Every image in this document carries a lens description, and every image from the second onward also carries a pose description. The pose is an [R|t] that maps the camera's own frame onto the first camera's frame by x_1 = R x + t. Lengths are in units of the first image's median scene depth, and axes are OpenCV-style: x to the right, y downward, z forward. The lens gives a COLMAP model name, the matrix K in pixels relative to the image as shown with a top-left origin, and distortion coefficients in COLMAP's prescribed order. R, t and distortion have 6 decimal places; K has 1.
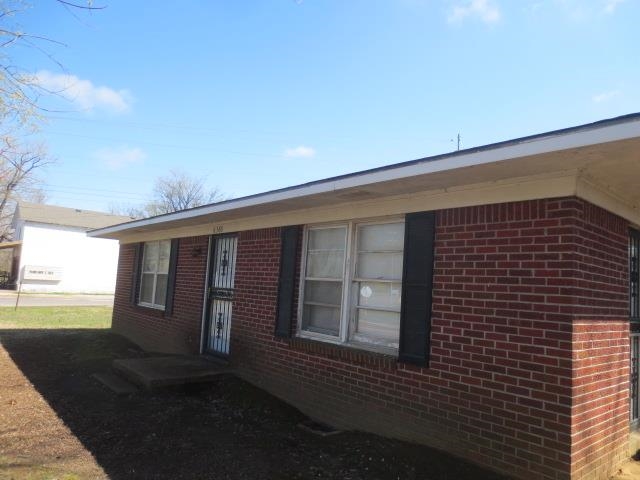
lens RADIAL K [[452.5, 0, 322.9], [0, 452.5, 242.5], [0, 0, 1]] dist [-0.033379, 0.007460]
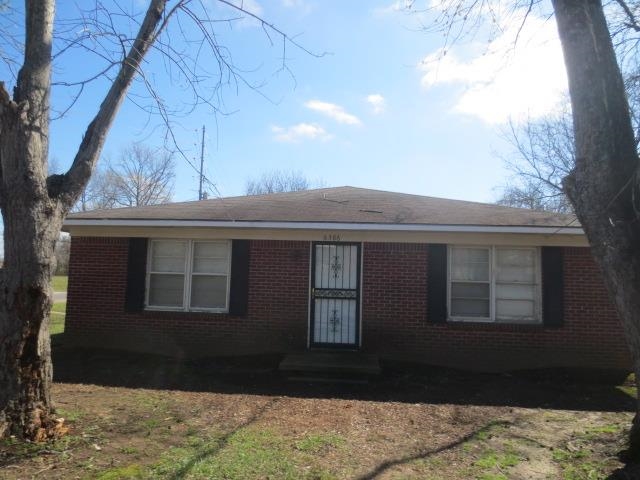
lens RADIAL K [[452.5, 0, 322.9], [0, 452.5, 242.5], [0, 0, 1]] dist [-0.033379, 0.007460]
pose [[0.714484, 0.040569, 0.698475, -1.098905], [-0.060639, 0.998152, 0.004055, -0.020881], [-0.697019, -0.045252, 0.715623, 0.201866]]
